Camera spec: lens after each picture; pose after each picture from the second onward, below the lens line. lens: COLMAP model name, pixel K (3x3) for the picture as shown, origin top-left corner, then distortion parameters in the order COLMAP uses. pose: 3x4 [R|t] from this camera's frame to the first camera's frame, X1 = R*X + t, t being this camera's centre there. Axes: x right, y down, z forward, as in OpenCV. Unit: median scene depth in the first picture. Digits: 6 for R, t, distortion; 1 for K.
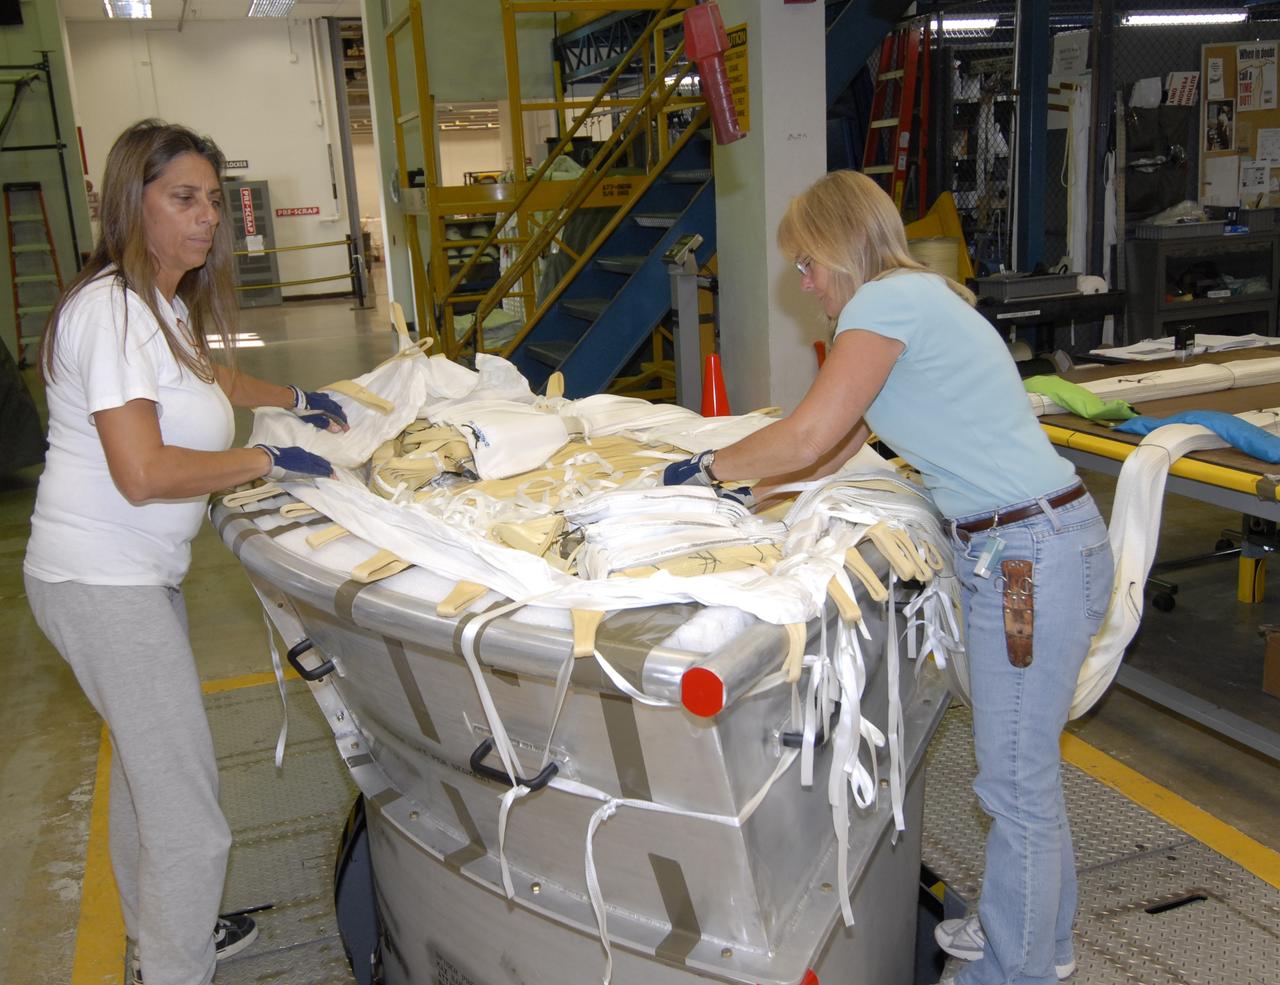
lens RADIAL K [[1163.4, 0, 612.1], [0, 1163.4, 490.1], [0, 0, 1]] dist [-0.003513, -0.012311]
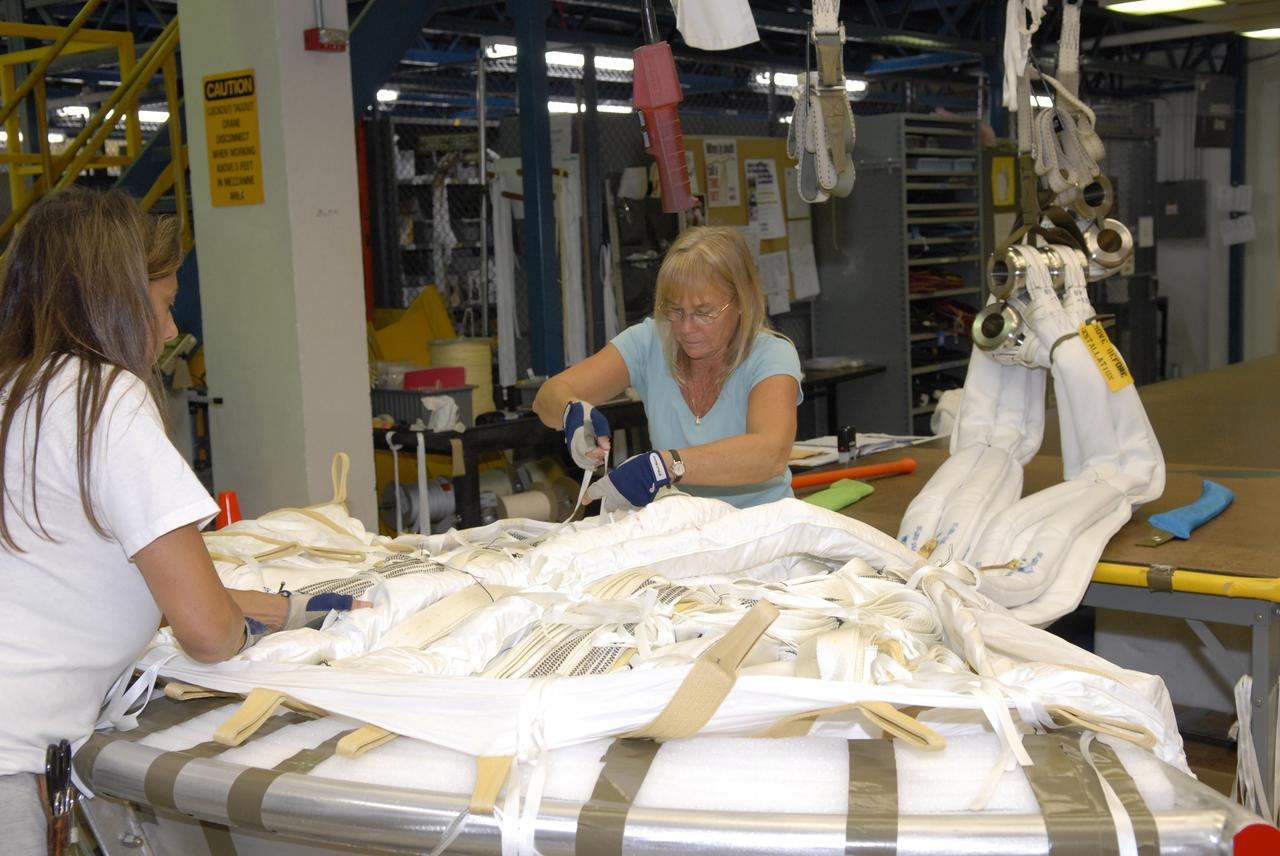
lens RADIAL K [[1464.9, 0, 640.0], [0, 1464.9, 428.0], [0, 0, 1]] dist [0.076596, -0.011224]
pose [[0.860556, -0.033383, 0.508261, -0.127314], [0.113024, 0.985489, -0.126639, -0.005468], [-0.496658, 0.166425, 0.851841, 0.044766]]
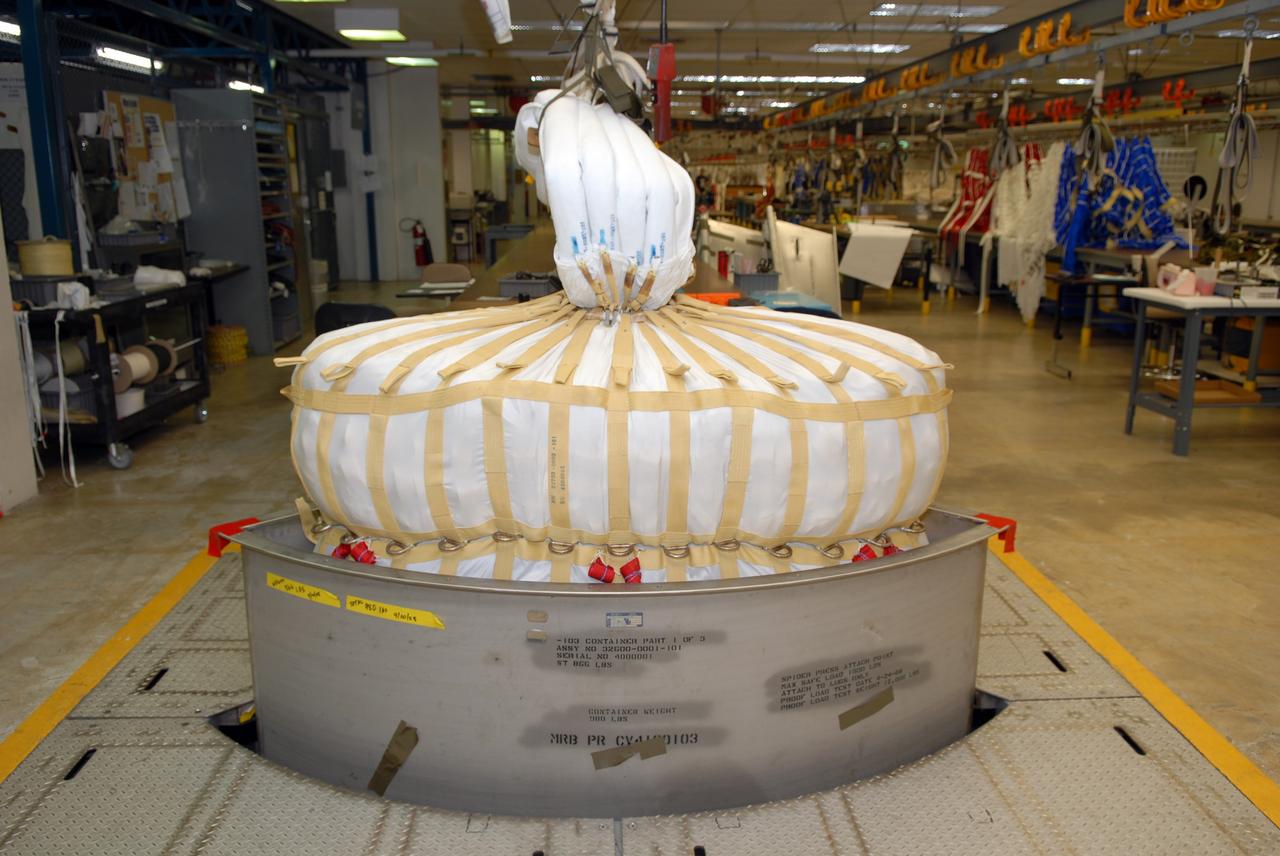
lens RADIAL K [[1008.5, 0, 640.0], [0, 1008.5, 428.0], [0, 0, 1]] dist [-0.141787, 0.100815]
pose [[0.313022, -0.161813, 0.935860, -0.334169], [0.206013, 0.973486, 0.099413, -0.022224], [-0.927133, 0.161681, 0.338058, 0.191357]]
